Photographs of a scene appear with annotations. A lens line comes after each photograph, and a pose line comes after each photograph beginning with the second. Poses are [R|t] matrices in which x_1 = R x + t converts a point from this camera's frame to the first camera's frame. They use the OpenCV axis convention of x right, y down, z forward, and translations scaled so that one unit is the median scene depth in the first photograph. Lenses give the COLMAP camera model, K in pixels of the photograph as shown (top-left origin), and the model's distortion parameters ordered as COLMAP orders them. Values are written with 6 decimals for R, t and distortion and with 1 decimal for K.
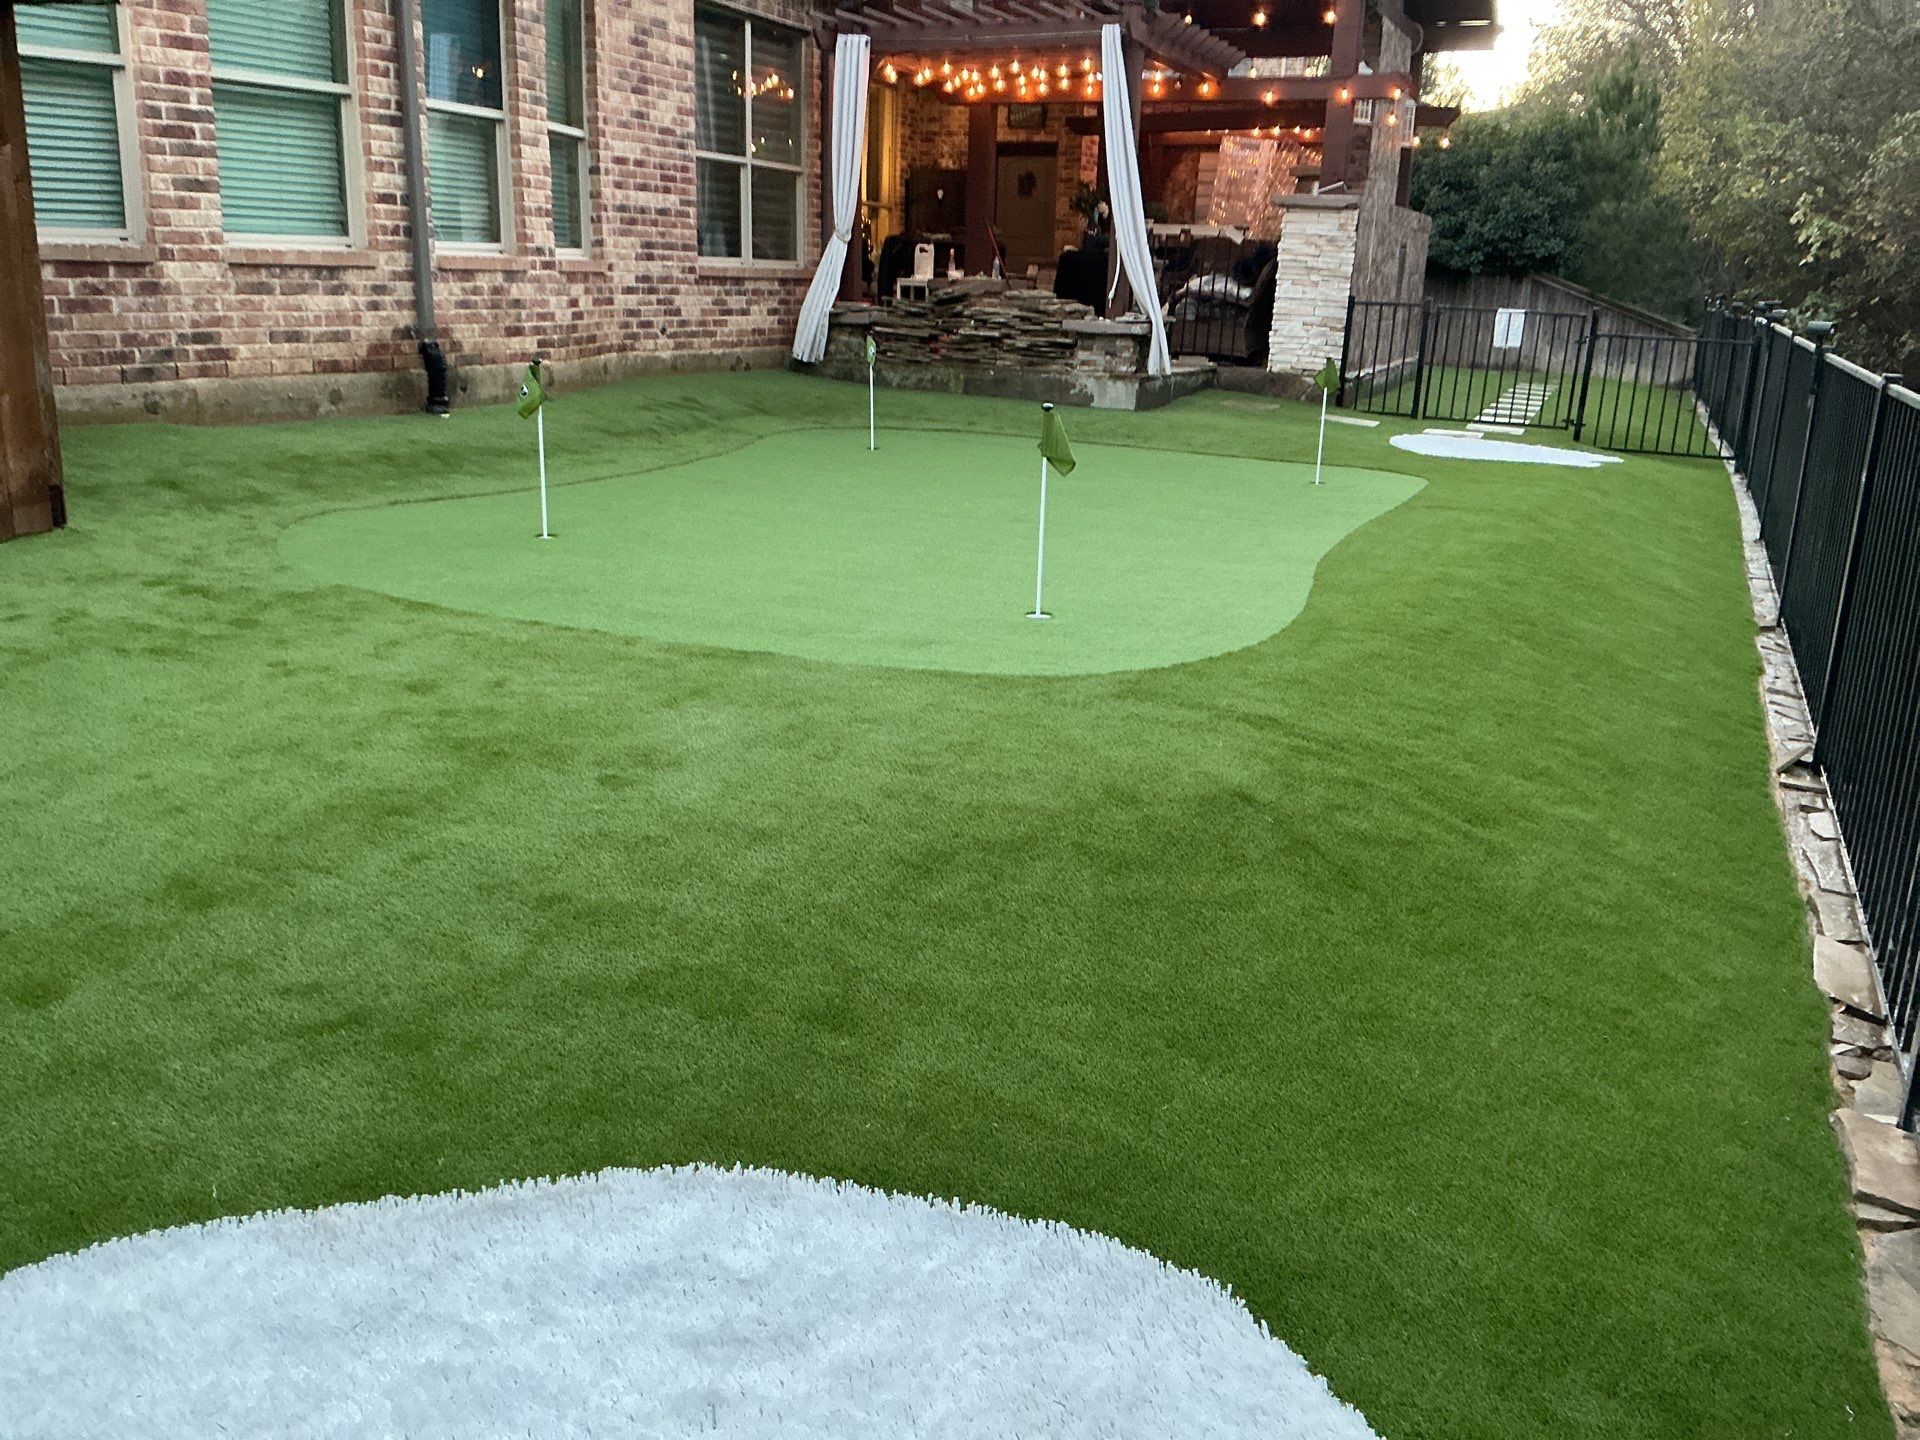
lens RADIAL K [[1605.2, 0, 1012.0], [0, 1605.2, 755.6], [0, 0, 1]] dist [0.073458, -0.176010]
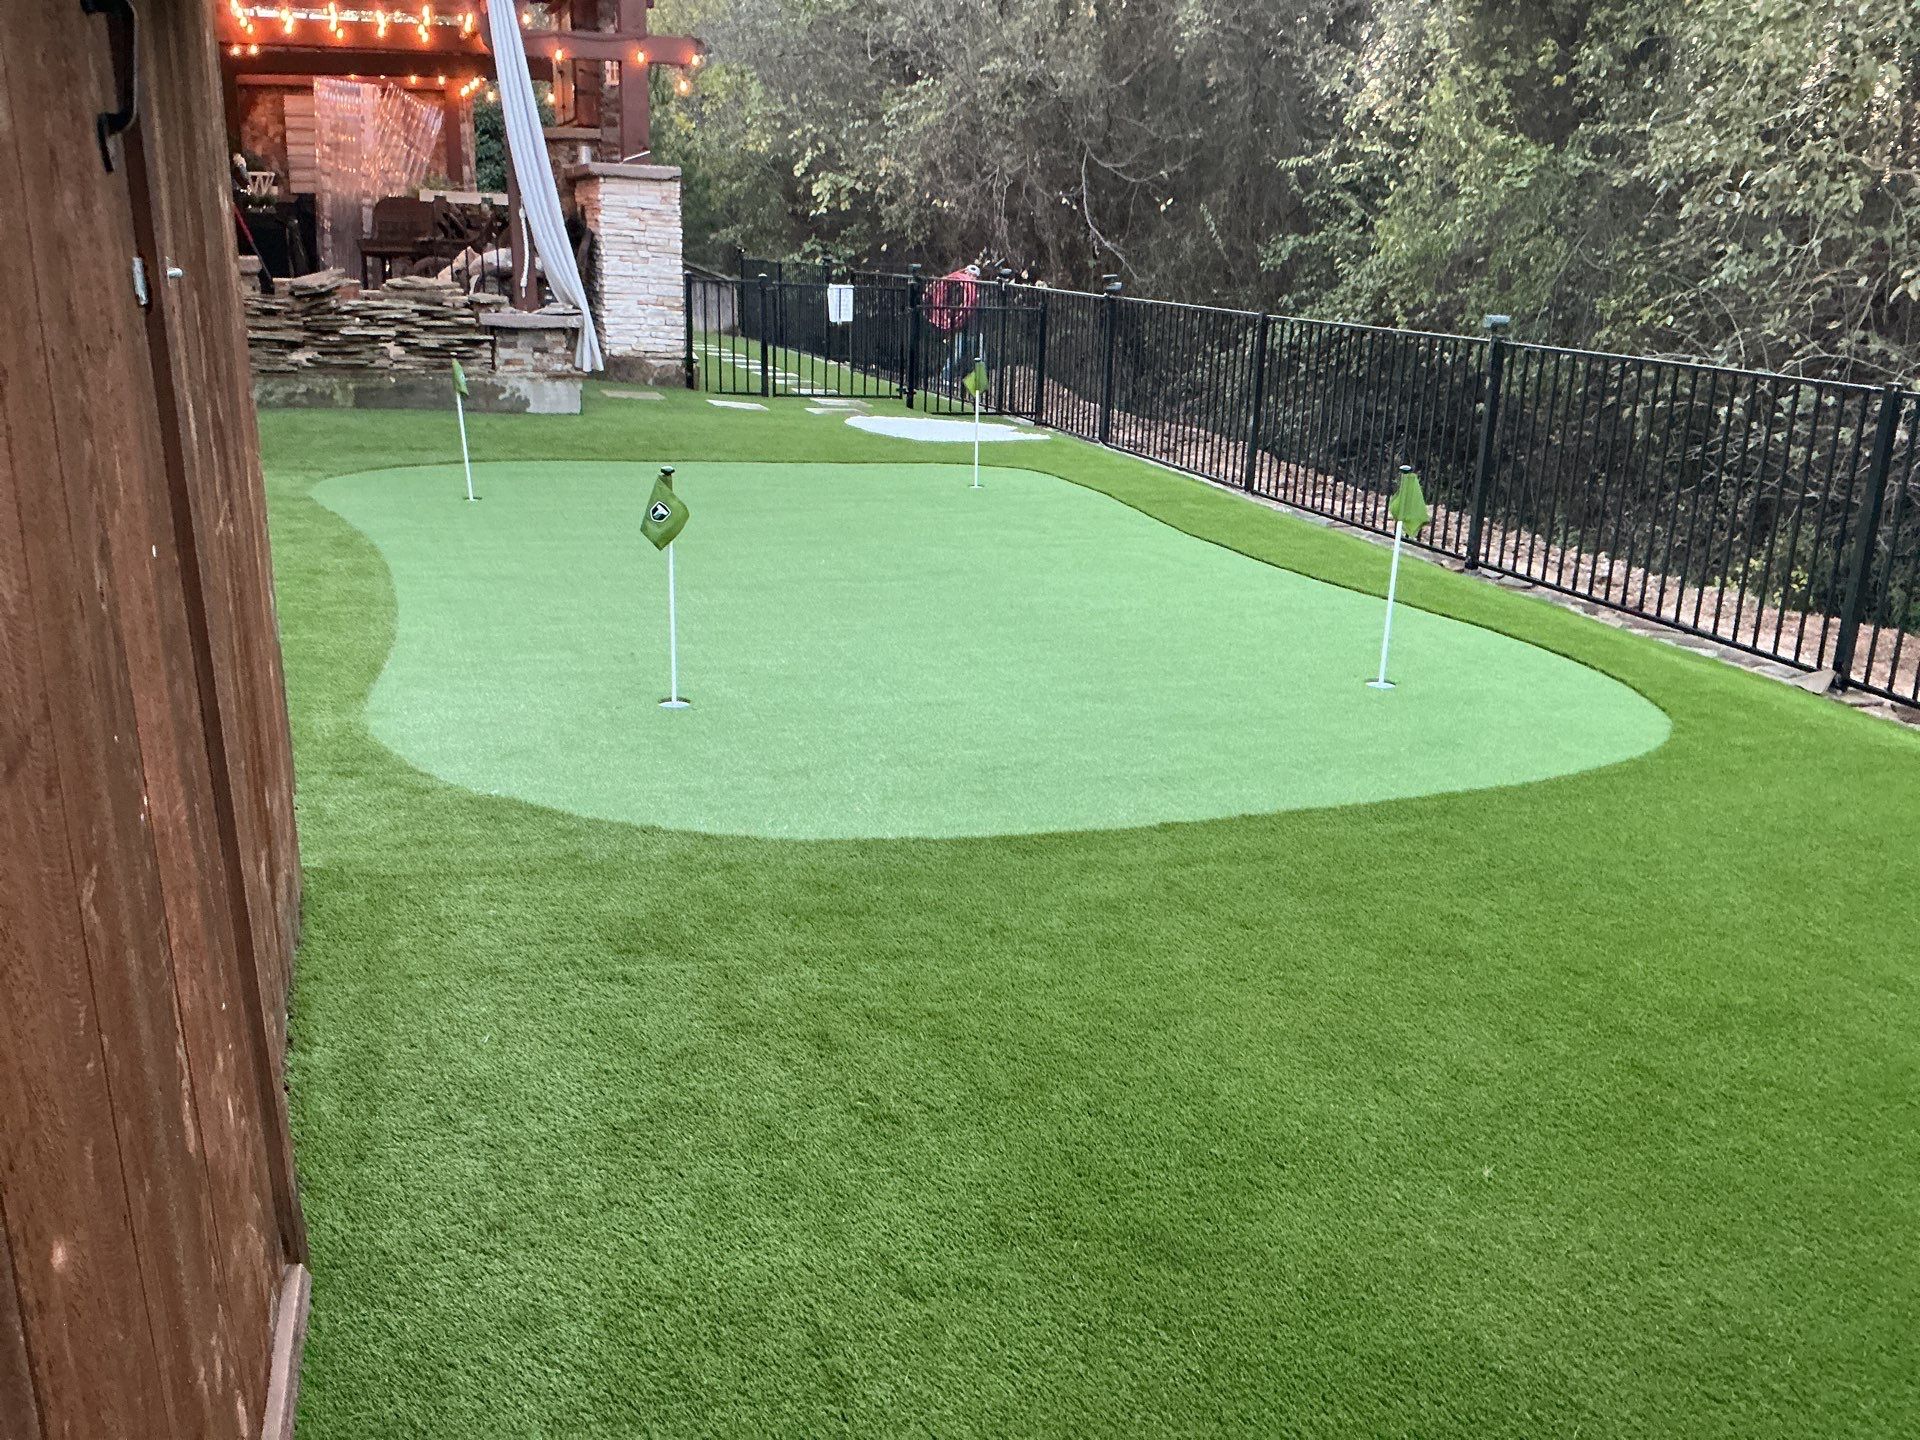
lens RADIAL K [[1605.2, 0, 968.9], [0, 1605.2, 722.3], [0, 0, 1]] dist [0.073458, -0.176010]
pose [[0.747761, -0.199887, 0.633166, -0.348988], [0.184348, 0.978618, 0.091231, -0.088350], [-0.637863, 0.048504, 0.768621, 0.190522]]
